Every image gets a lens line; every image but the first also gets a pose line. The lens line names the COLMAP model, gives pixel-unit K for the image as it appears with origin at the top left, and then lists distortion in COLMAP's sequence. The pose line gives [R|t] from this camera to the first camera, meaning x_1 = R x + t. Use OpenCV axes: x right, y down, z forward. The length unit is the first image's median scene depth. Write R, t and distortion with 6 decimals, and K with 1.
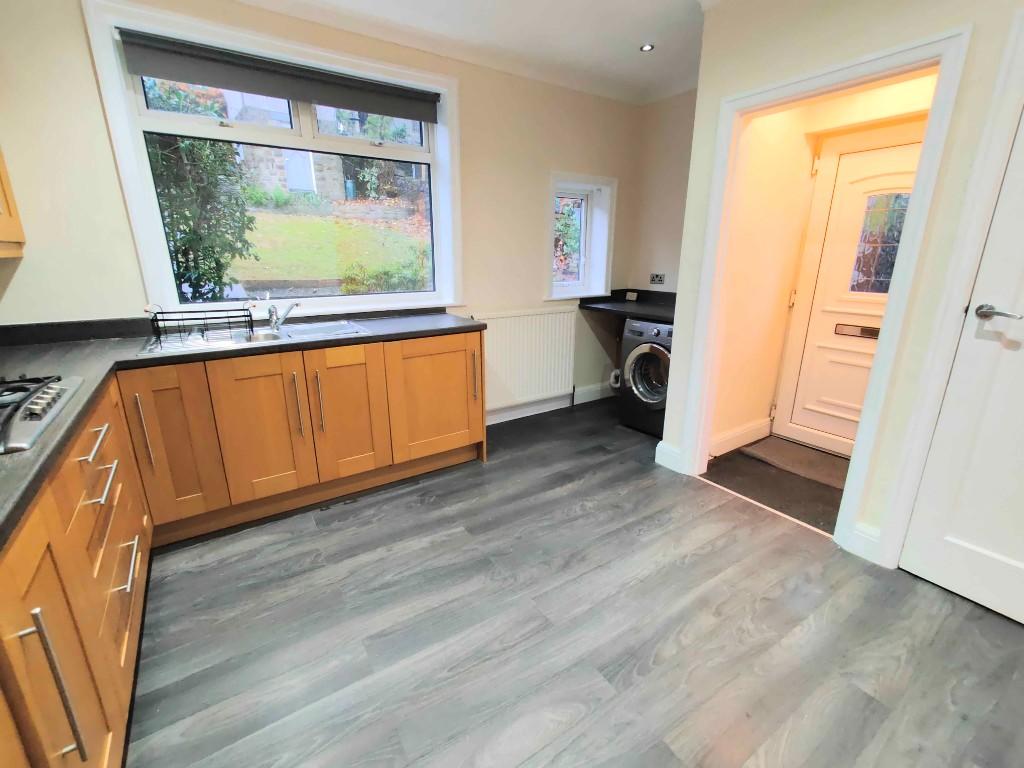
lens RADIAL K [[452.1, 0, 509.1], [0, 452.1, 381.2], [0, 0, 1]] dist [0.005187, 0.000471]
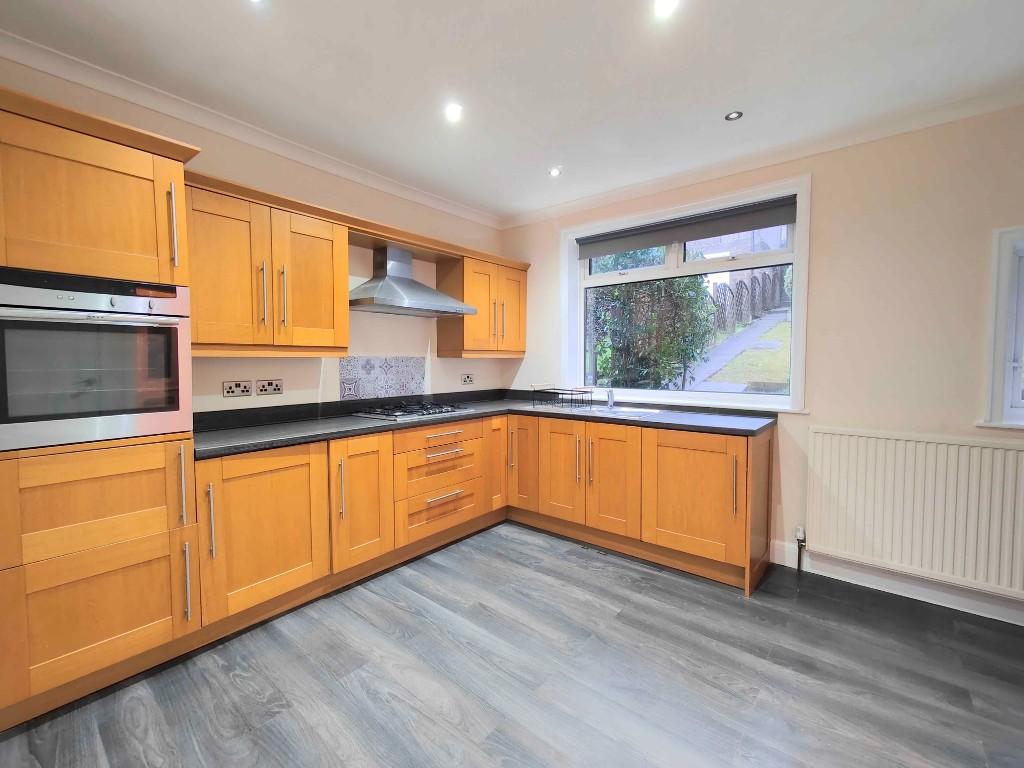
lens RADIAL K [[452.1, 0, 508.4], [0, 452.1, 382.4], [0, 0, 1]] dist [0.005187, 0.000471]
pose [[0.284125, 0.047157, -0.957627, 0.761650], [-0.260322, 0.965064, -0.029714, -0.076677], [0.922771, 0.257734, 0.286475, 0.329233]]
